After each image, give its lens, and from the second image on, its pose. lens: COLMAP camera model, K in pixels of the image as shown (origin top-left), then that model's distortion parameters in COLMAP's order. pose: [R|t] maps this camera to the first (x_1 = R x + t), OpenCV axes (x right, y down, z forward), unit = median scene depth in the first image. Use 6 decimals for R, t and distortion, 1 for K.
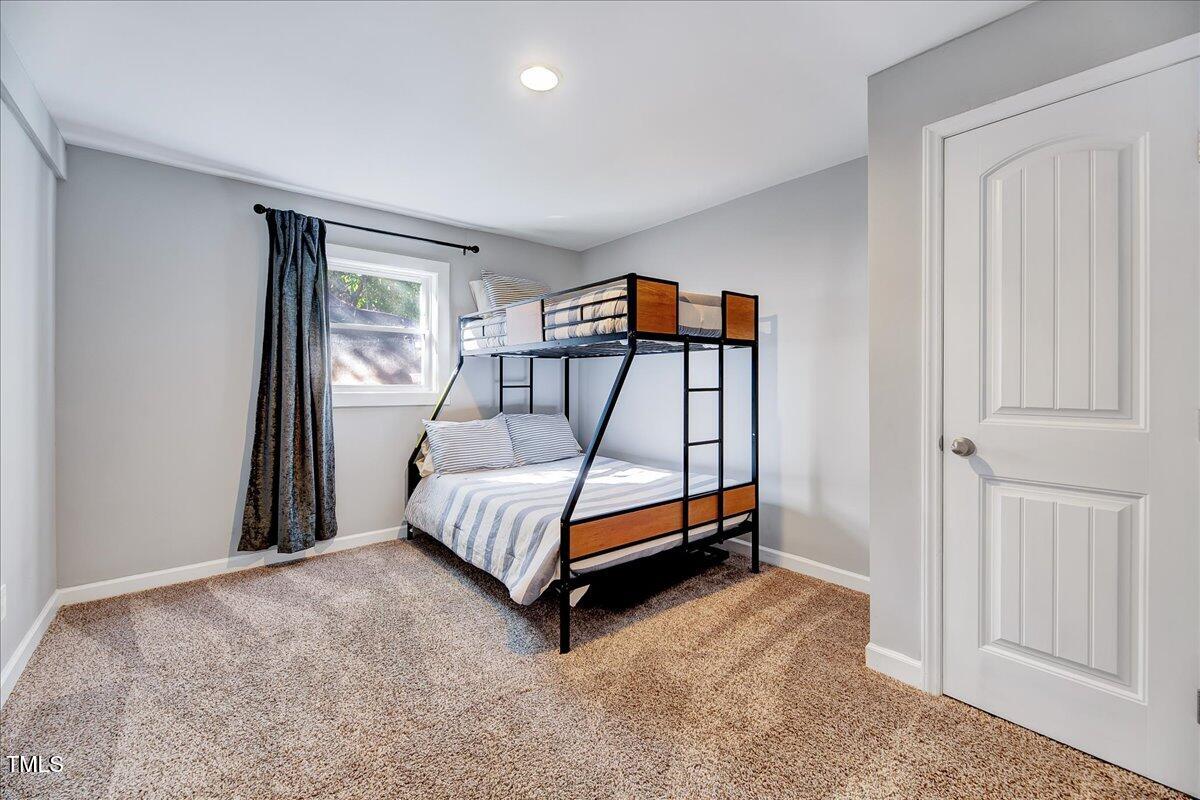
lens RADIAL K [[497.8, 0, 602.2], [0, 497.8, 383.6], [0, 0, 1]] dist [-0.003909, -0.000649]
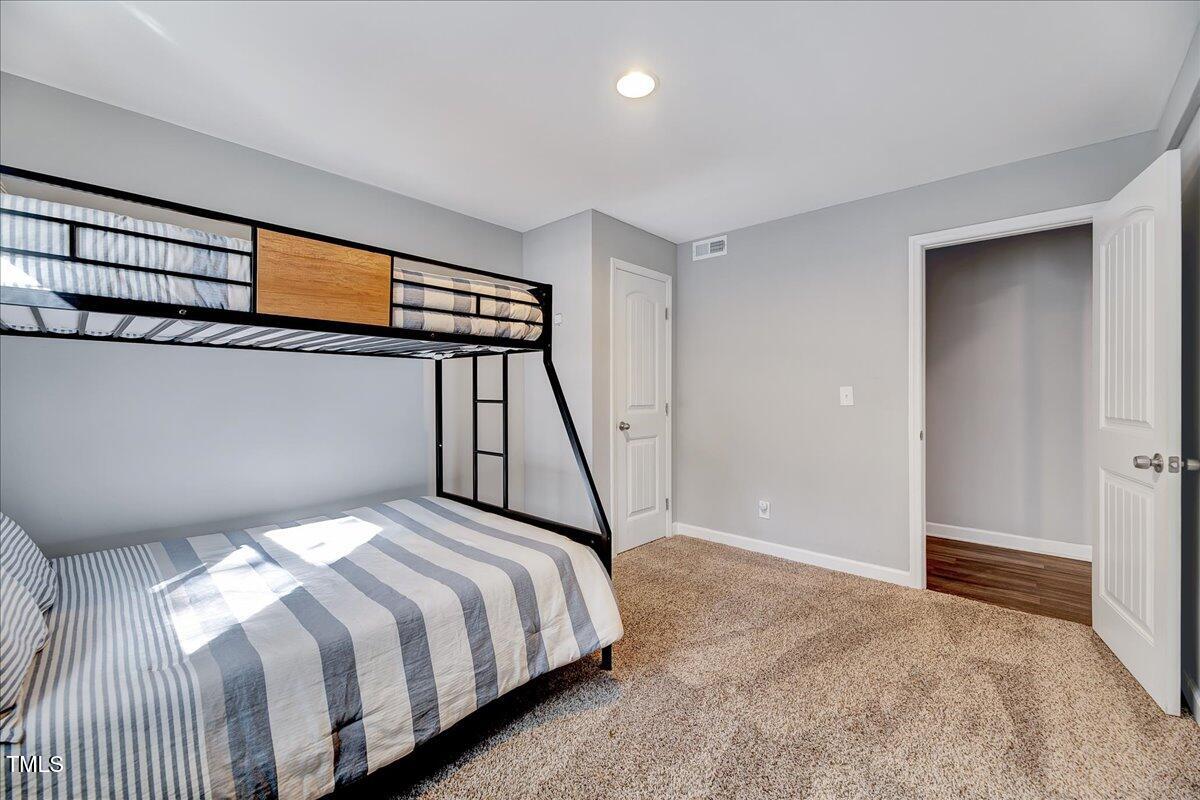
lens RADIAL K [[472.7, 0, 599.0], [0, 472.7, 396.5], [0, 0, 1]] dist [-0.001311, -0.000188]
pose [[-0.117958, -0.001962, 0.993017, -0.809548], [0.007194, 0.999970, 0.002831, 0.001474], [-0.992993, 0.007478, -0.117940, 0.914677]]
